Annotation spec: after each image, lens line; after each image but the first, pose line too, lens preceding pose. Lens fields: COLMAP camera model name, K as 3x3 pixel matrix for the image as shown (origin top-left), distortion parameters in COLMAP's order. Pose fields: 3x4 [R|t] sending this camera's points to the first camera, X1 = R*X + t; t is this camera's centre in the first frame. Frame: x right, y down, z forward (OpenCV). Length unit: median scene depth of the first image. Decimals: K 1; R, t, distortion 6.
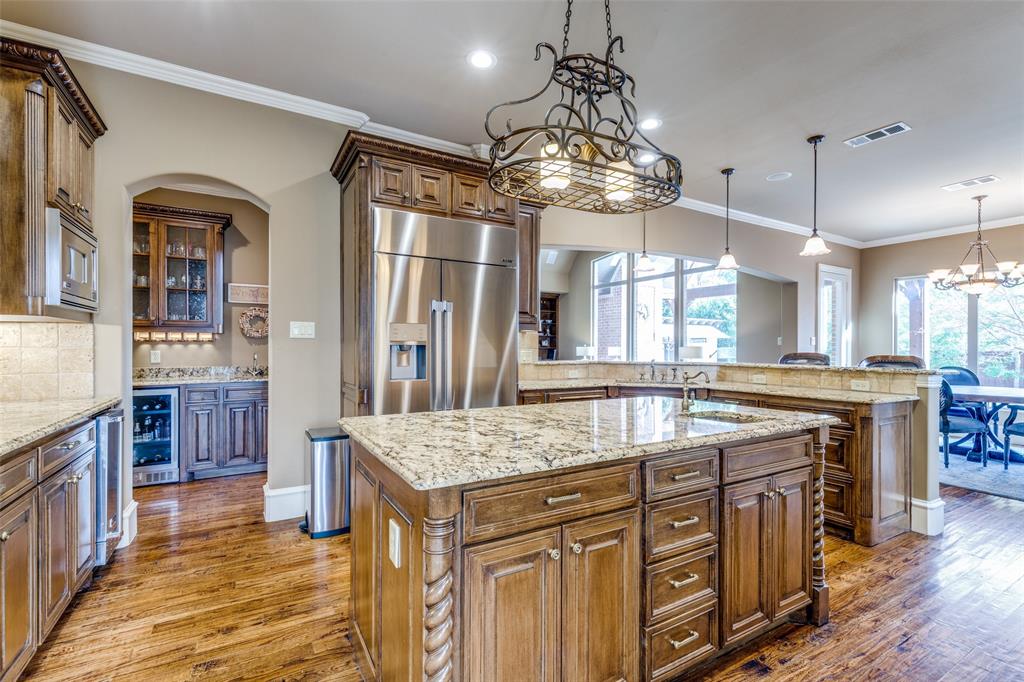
lens RADIAL K [[456.3, 0, 516.2], [0, 456.3, 347.6], [0, 0, 1]] dist [0.004563, 0.000326]
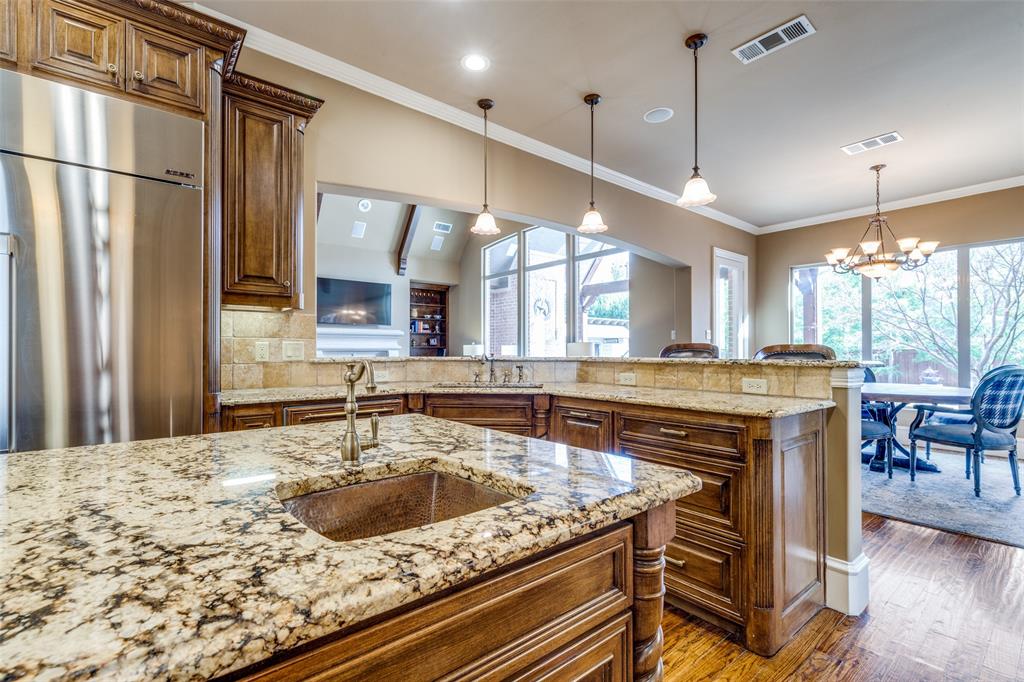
lens RADIAL K [[456.3, 0, 516.2], [0, 456.3, 347.6], [0, 0, 1]] dist [0.004563, 0.000326]
pose [[0.987709, -0.005273, 0.156214, 0.224387], [0.006268, 0.999963, -0.005873, 0.020867], [-0.156177, 0.006780, 0.987706, 0.291098]]
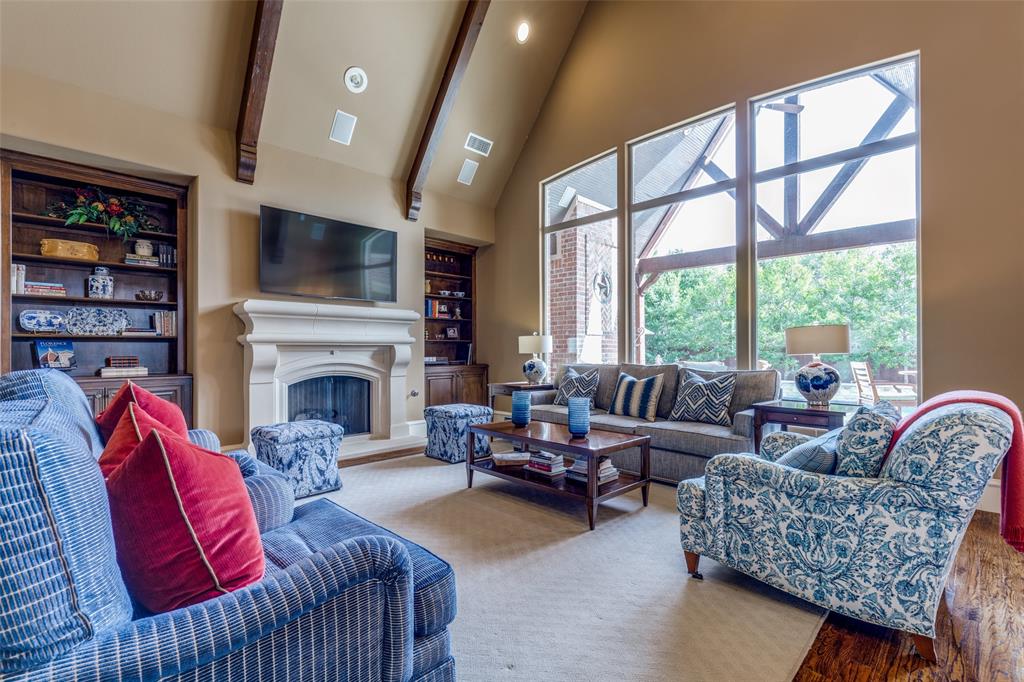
lens RADIAL K [[456.3, 0, 516.2], [0, 456.3, 347.6], [0, 0, 1]] dist [0.004563, 0.000326]
pose [[0.967207, -0.007121, 0.253891, -0.013073], [0.008211, 0.999961, -0.003232, 0.030915], [-0.253858, 0.005211, 0.967228, 1.159261]]
